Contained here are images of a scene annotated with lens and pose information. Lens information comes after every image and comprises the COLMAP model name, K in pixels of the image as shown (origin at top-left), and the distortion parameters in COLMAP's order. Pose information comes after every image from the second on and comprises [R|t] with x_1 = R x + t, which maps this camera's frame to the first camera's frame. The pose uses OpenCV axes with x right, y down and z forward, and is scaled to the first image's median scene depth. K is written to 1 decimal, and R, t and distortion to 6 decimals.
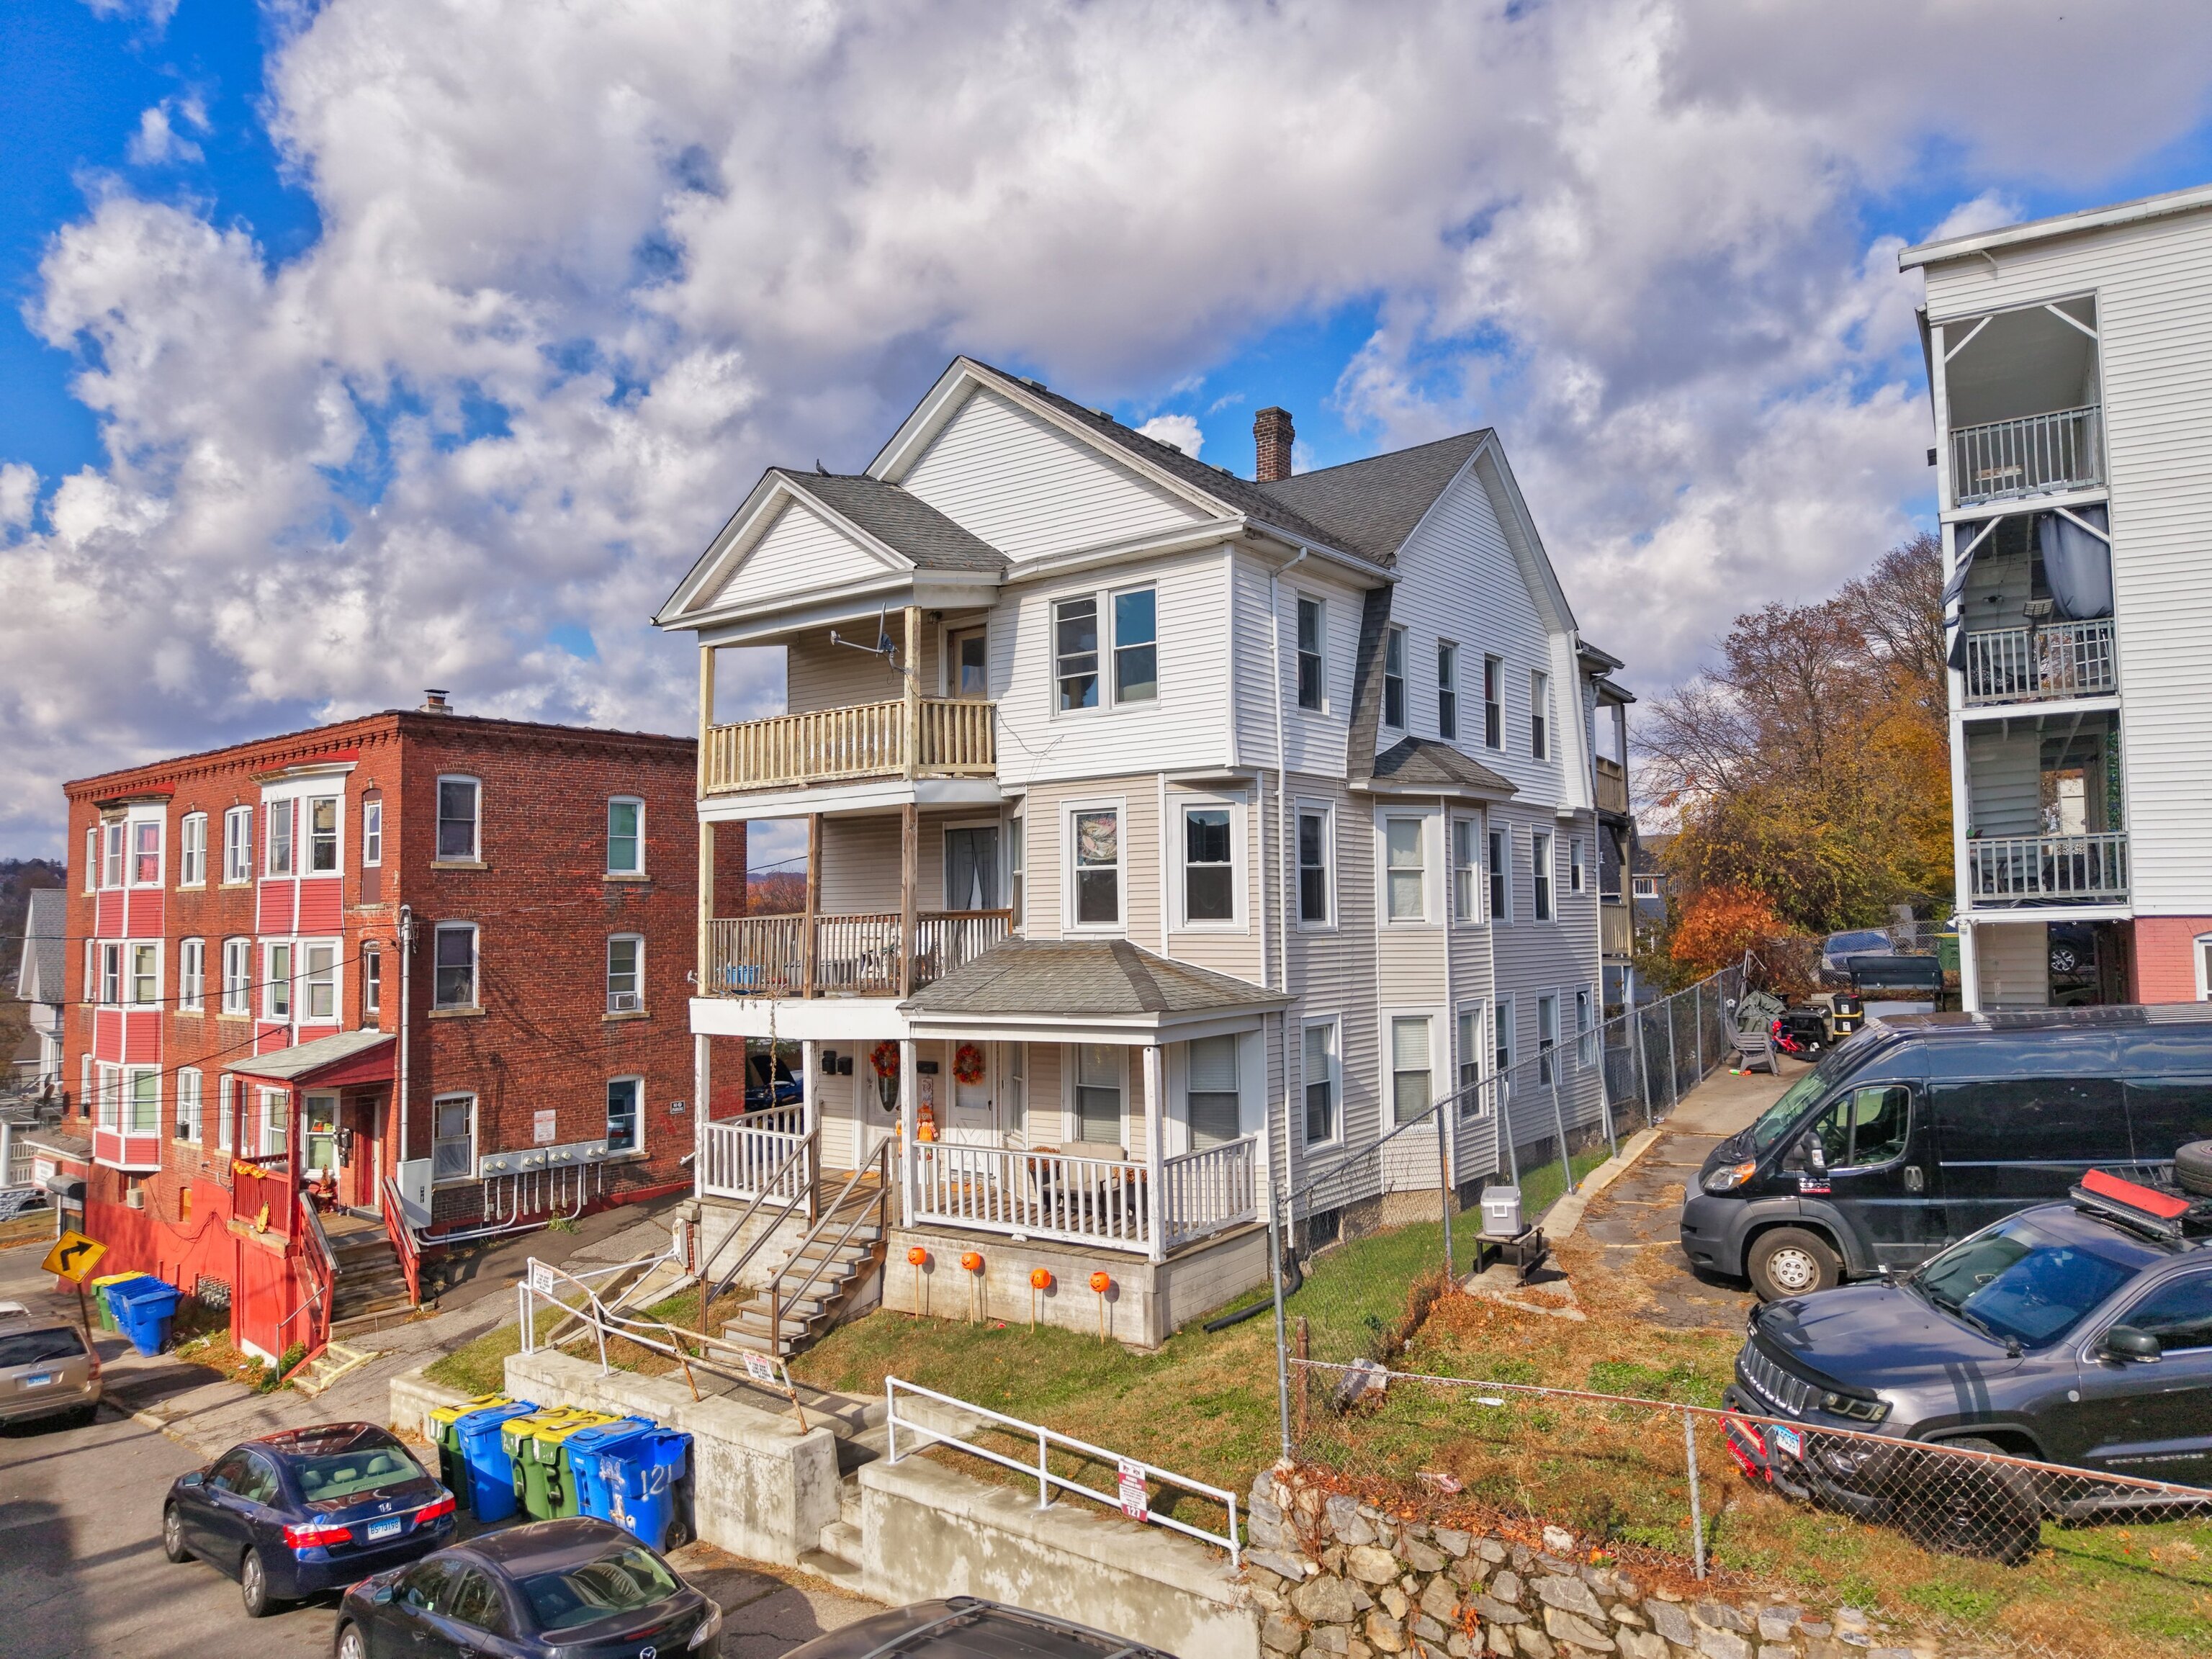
lens RADIAL K [[1495.7, 0, 1084.5], [0, 1495.7, 816.1], [0, 0, 1]] dist [0.012322, -0.008109]
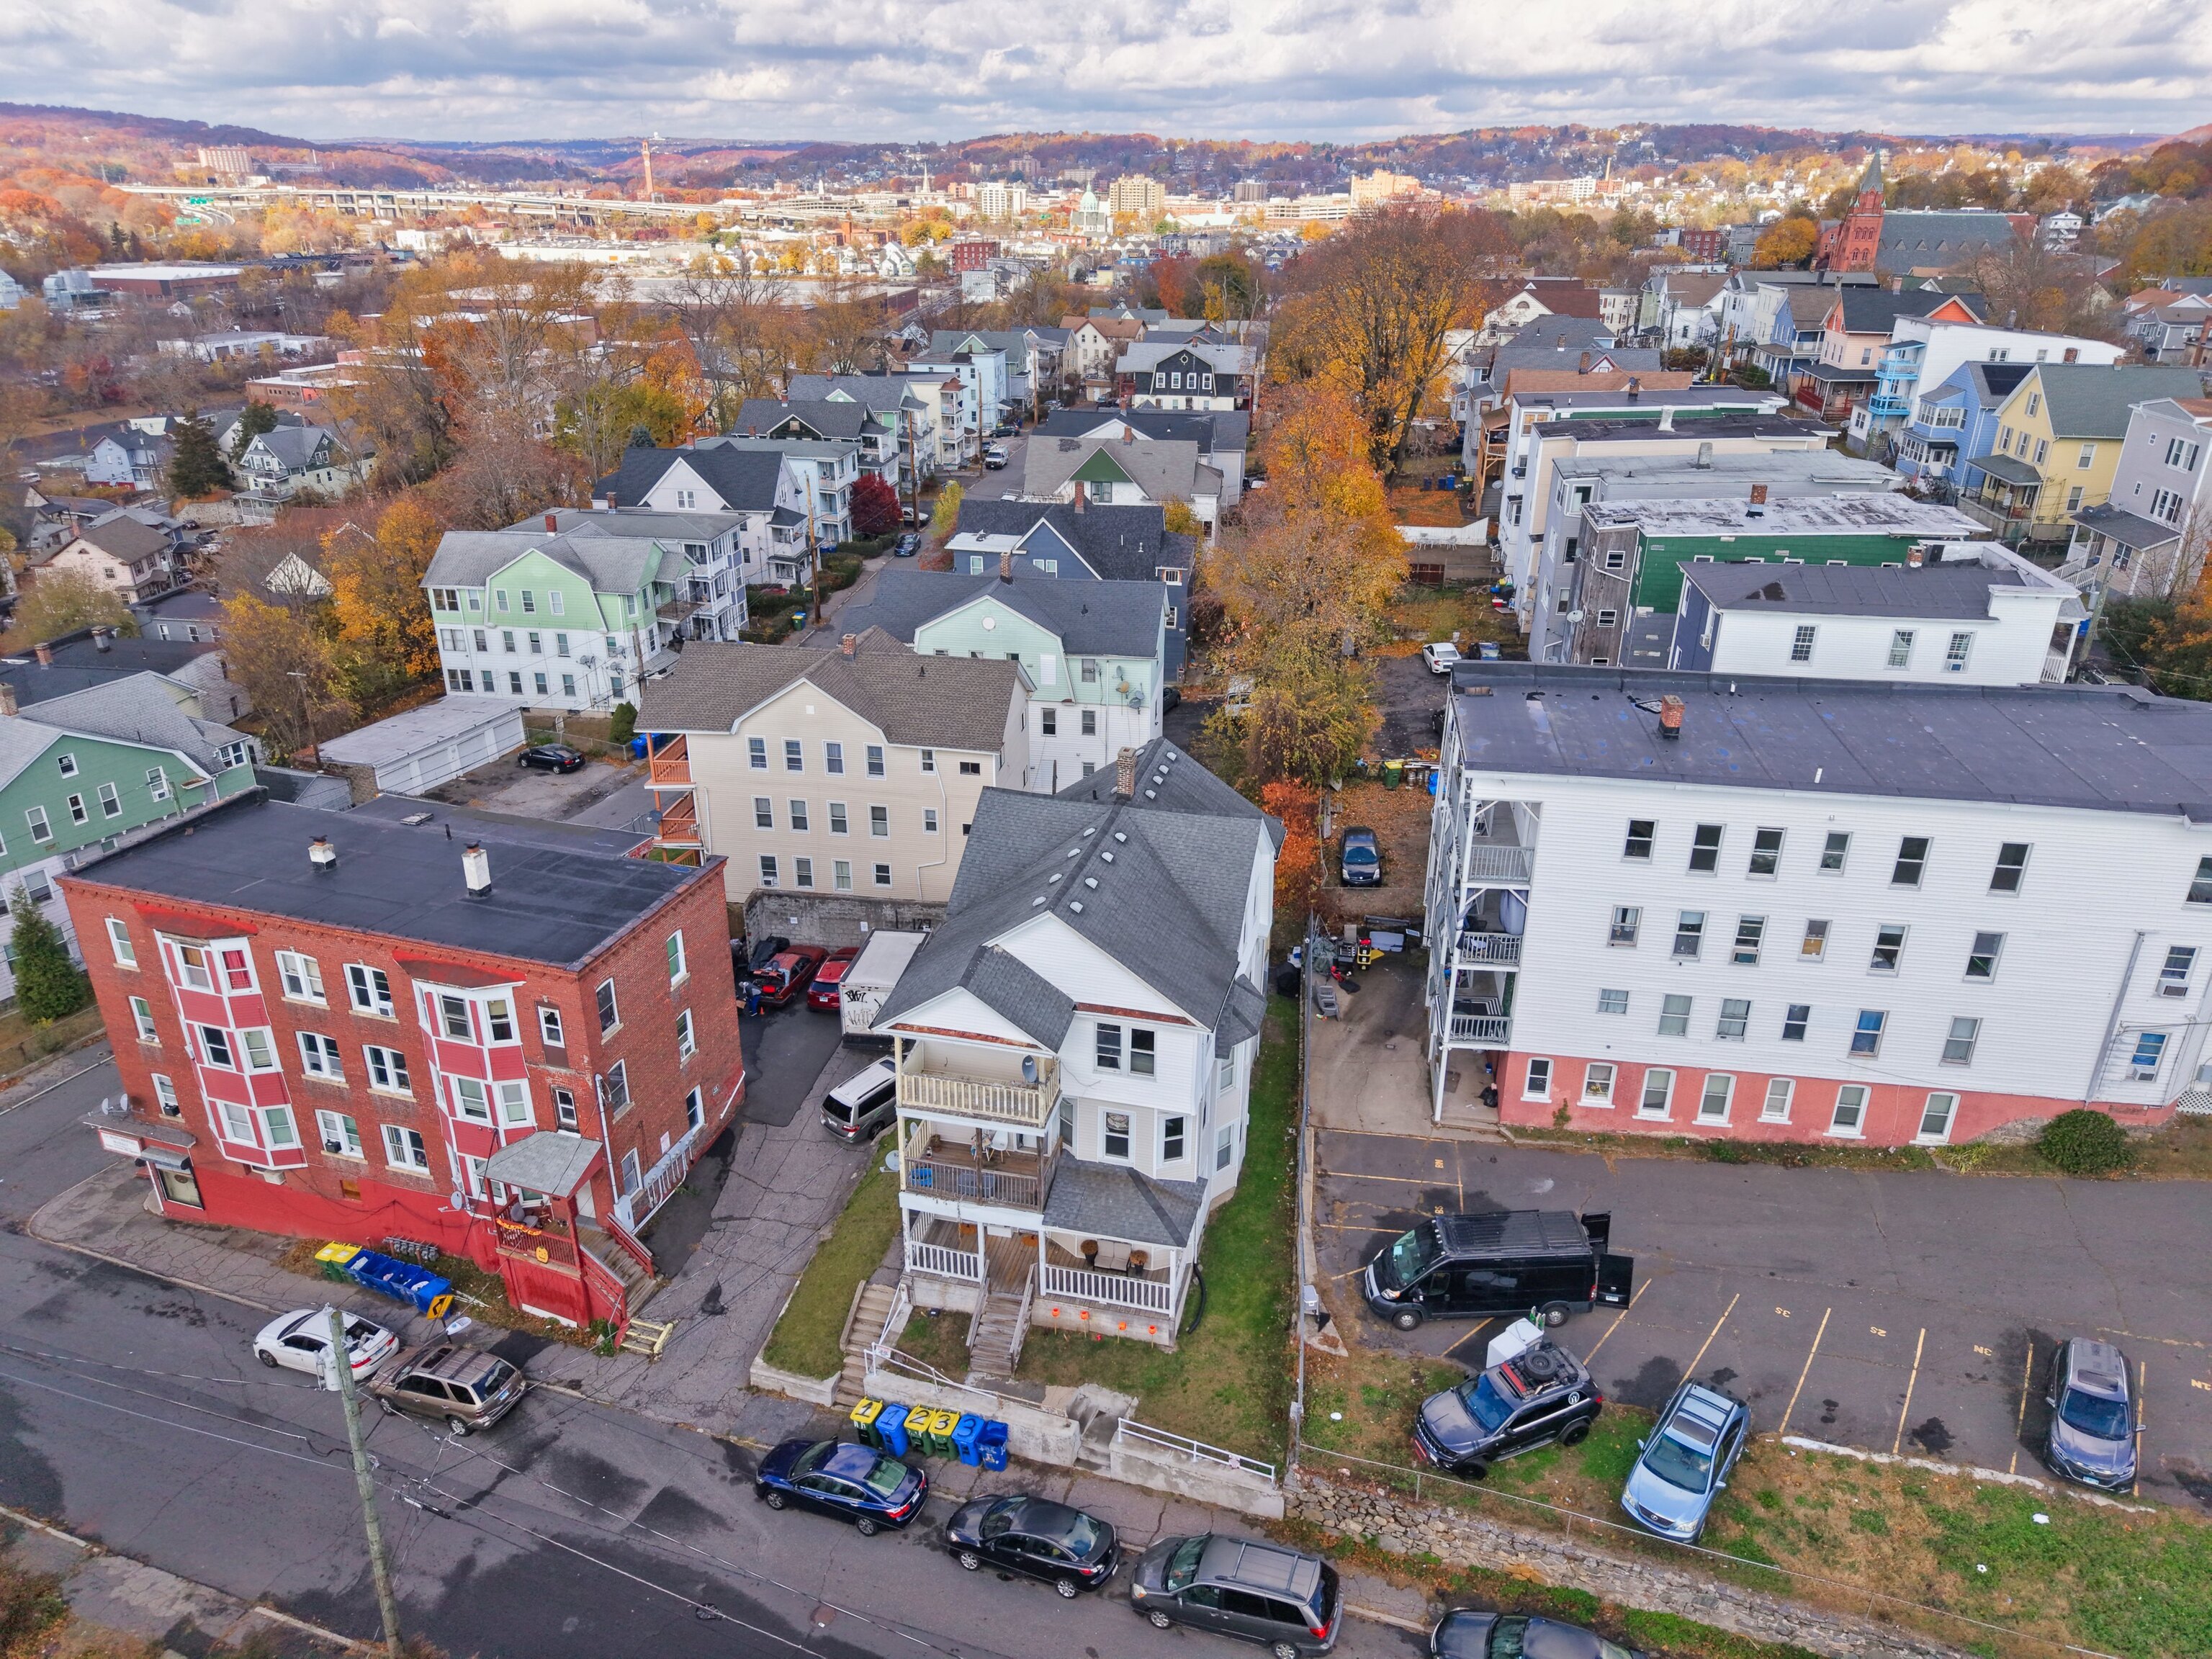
lens RADIAL K [[1495.7, 0, 1111.1], [0, 1495.7, 831.7], [0, 0, 1]] dist [0.012322, -0.008109]
pose [[0.920324, -0.136163, 0.366693, -0.698558], [-0.048324, 0.890696, 0.452023, -1.269697], [-0.388161, -0.433728, 0.813149, -0.532697]]
